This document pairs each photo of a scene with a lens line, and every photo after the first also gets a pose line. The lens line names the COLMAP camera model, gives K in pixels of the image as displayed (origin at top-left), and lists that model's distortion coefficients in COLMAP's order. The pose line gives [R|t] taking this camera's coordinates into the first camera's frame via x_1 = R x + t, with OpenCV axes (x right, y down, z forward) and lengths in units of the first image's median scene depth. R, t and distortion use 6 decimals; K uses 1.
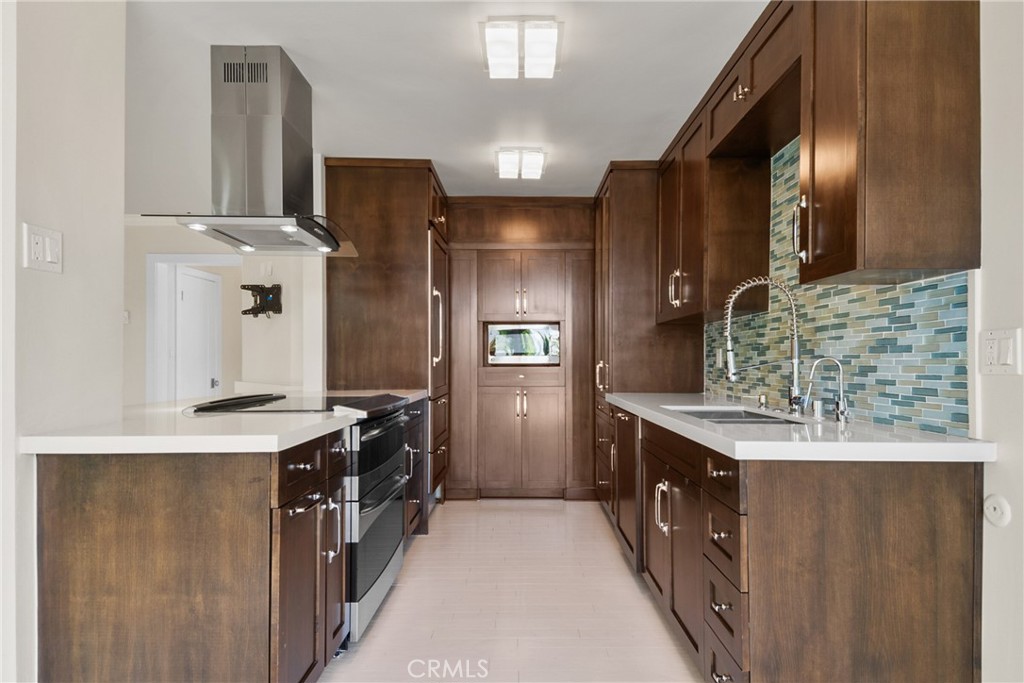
lens RADIAL K [[557.7, 0, 527.1], [0, 557.7, 360.9], [0, 0, 1]] dist [0.020541, -0.001428]
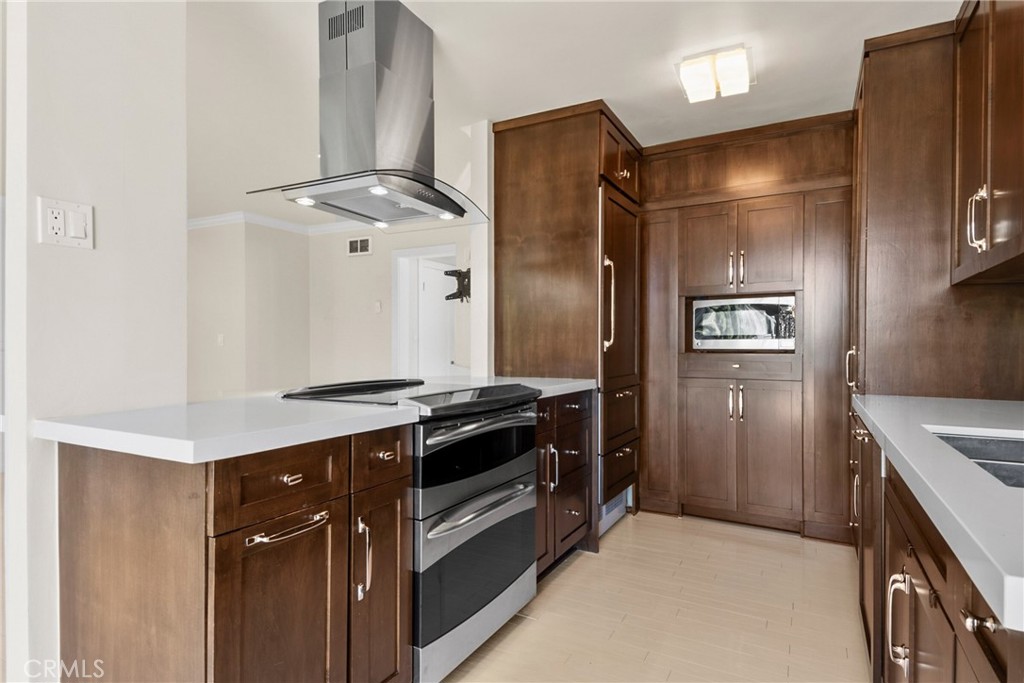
lens RADIAL K [[541.2, 0, 518.6], [0, 541.2, 351.1], [0, 0, 1]] dist [0.074469, -0.054721]
pose [[0.872829, 0.007898, -0.487963, 0.131800], [-0.003891, 0.999950, 0.009225, 0.002565], [0.488011, -0.006153, 0.872816, 0.267832]]
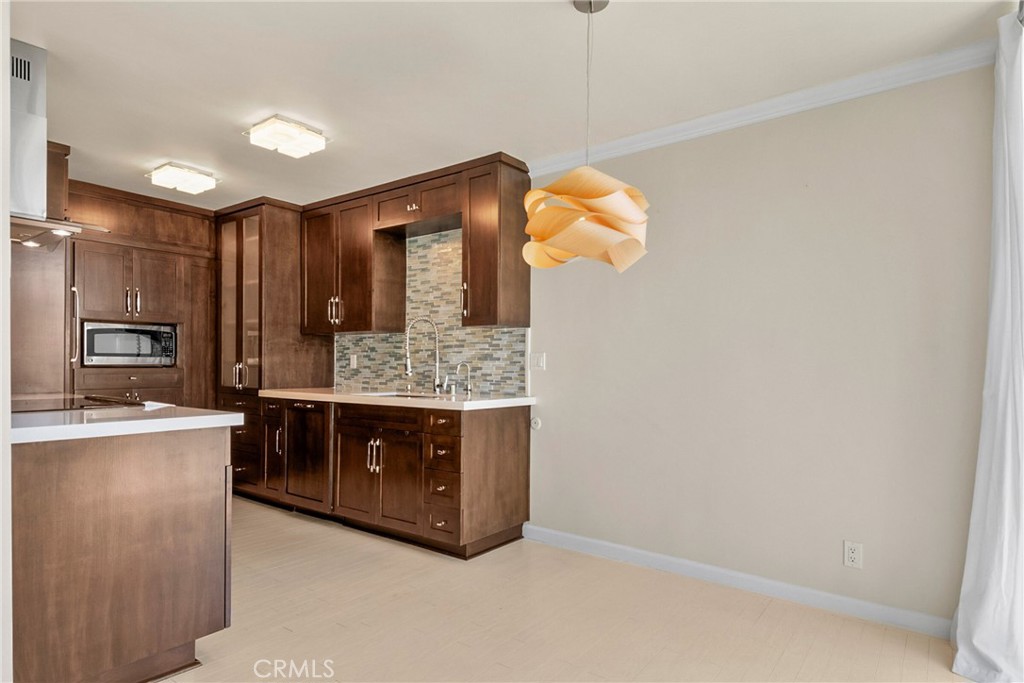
lens RADIAL K [[544.7, 0, 564.5], [0, 544.7, 366.7], [0, 0, 1]] dist [0.042450, -0.000822]
pose [[0.570780, 0.000633, 0.821103, -0.524072], [-0.007211, 0.999965, 0.004242, -0.001463], [-0.821071, -0.008342, 0.570765, -0.241693]]
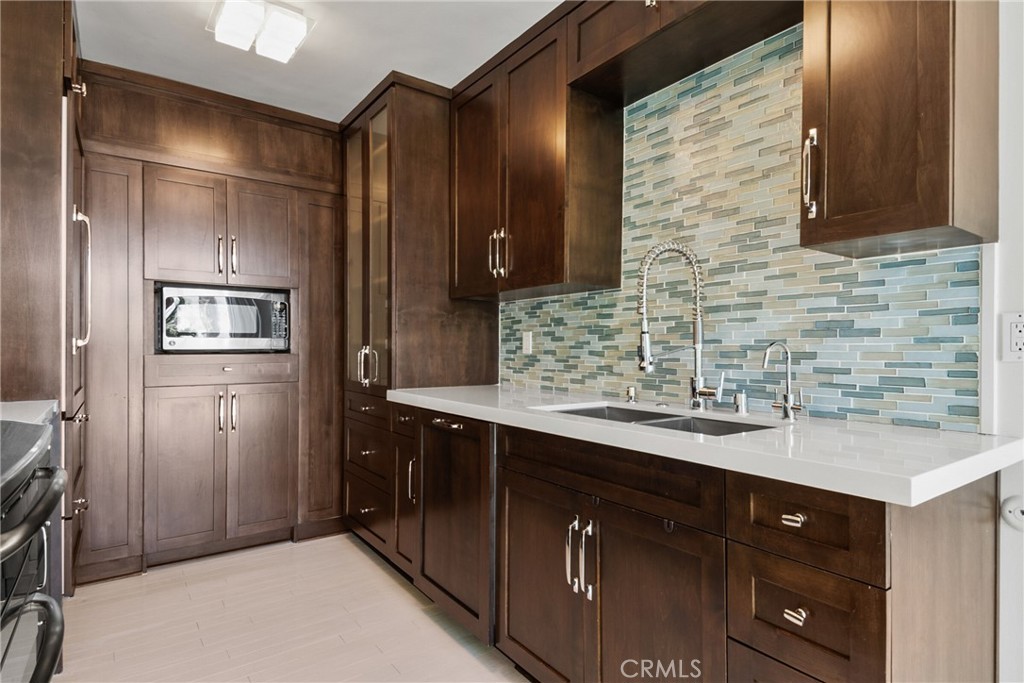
lens RADIAL K [[547.6, 0, 539.9], [0, 547.6, 348.2], [0, 0, 1]] dist [0.079765, -0.053564]
pose [[0.803300, 0.000812, 0.595574, -0.146888], [-0.002902, 0.999993, 0.002551, 0.001180], [-0.595567, -0.003777, 0.803297, 0.346161]]
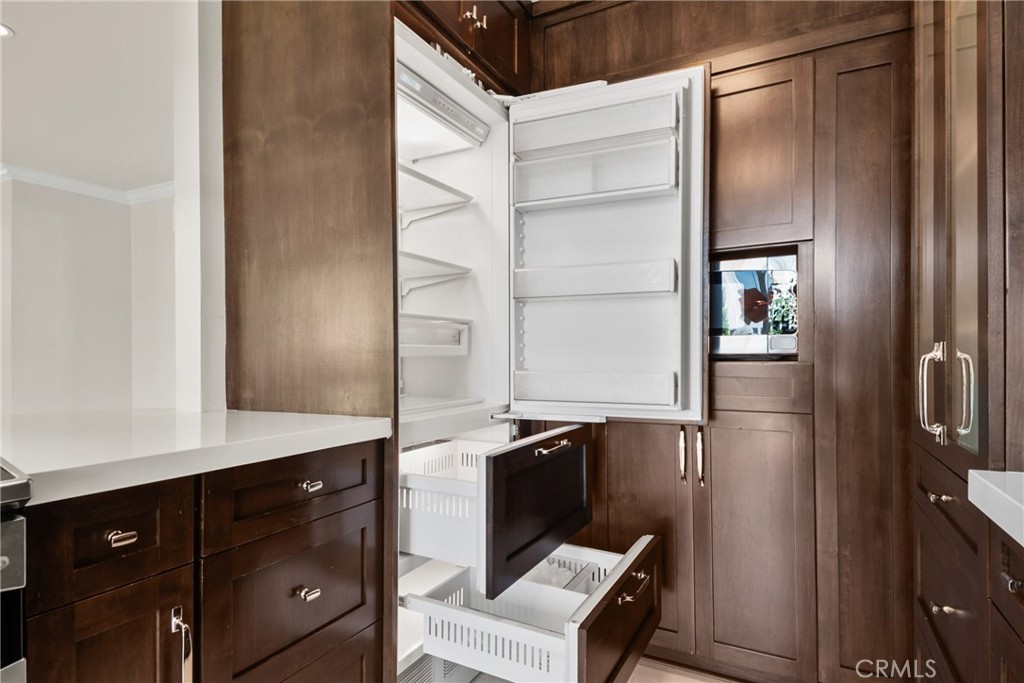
lens RADIAL K [[543.7, 0, 525.3], [0, 543.7, 356.0], [0, 0, 1]] dist [0.032063, -0.000320]
pose [[0.883777, -0.001777, -0.467906, 0.096909], [0.001082, 0.999998, -0.001754, 0.010367], [0.467908, 0.001044, 0.883777, 0.802178]]
